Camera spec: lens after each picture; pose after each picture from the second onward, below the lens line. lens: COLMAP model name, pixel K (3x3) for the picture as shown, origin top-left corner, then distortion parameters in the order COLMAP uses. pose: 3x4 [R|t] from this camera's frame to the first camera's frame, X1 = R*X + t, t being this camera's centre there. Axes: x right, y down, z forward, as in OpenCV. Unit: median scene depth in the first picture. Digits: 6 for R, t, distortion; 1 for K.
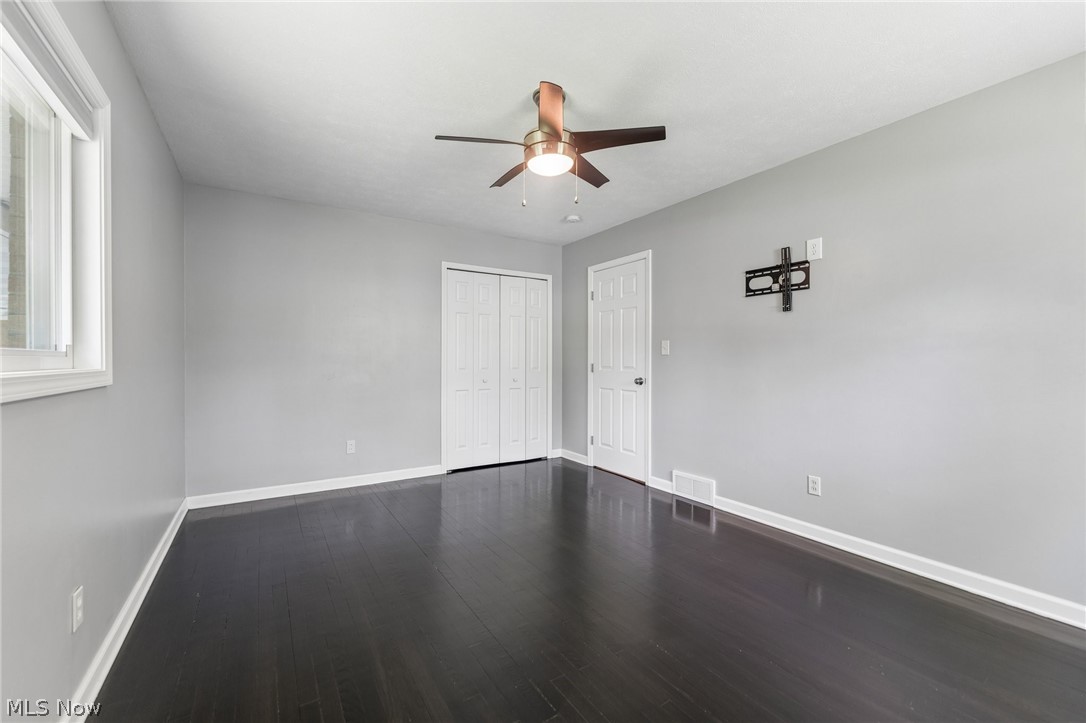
lens RADIAL K [[440.3, 0, 543.0], [0, 440.3, 367.6], [0, 0, 1]] dist [0.000782, 0.000054]
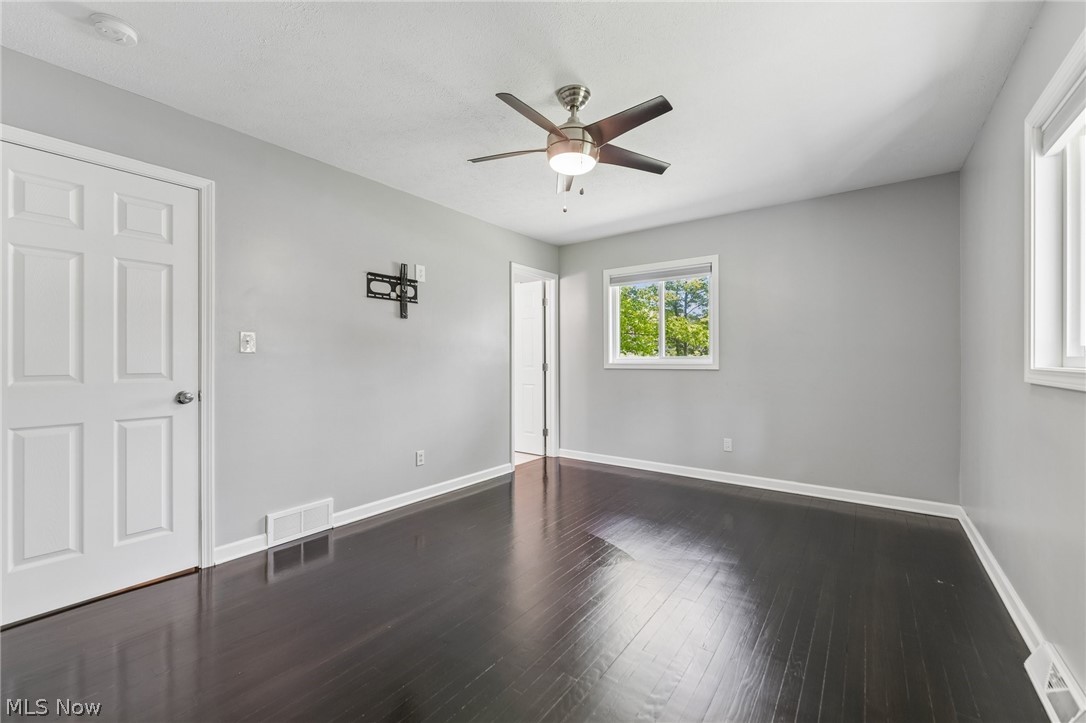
lens RADIAL K [[440.3, 0, 543.0], [0, 440.3, 367.6], [0, 0, 1]] dist [0.000782, 0.000054]
pose [[-0.357318, -0.015769, 0.933850, -0.659867], [0.017520, 0.999568, 0.023583, -0.017716], [-0.933819, 0.024787, -0.356887, 1.049224]]
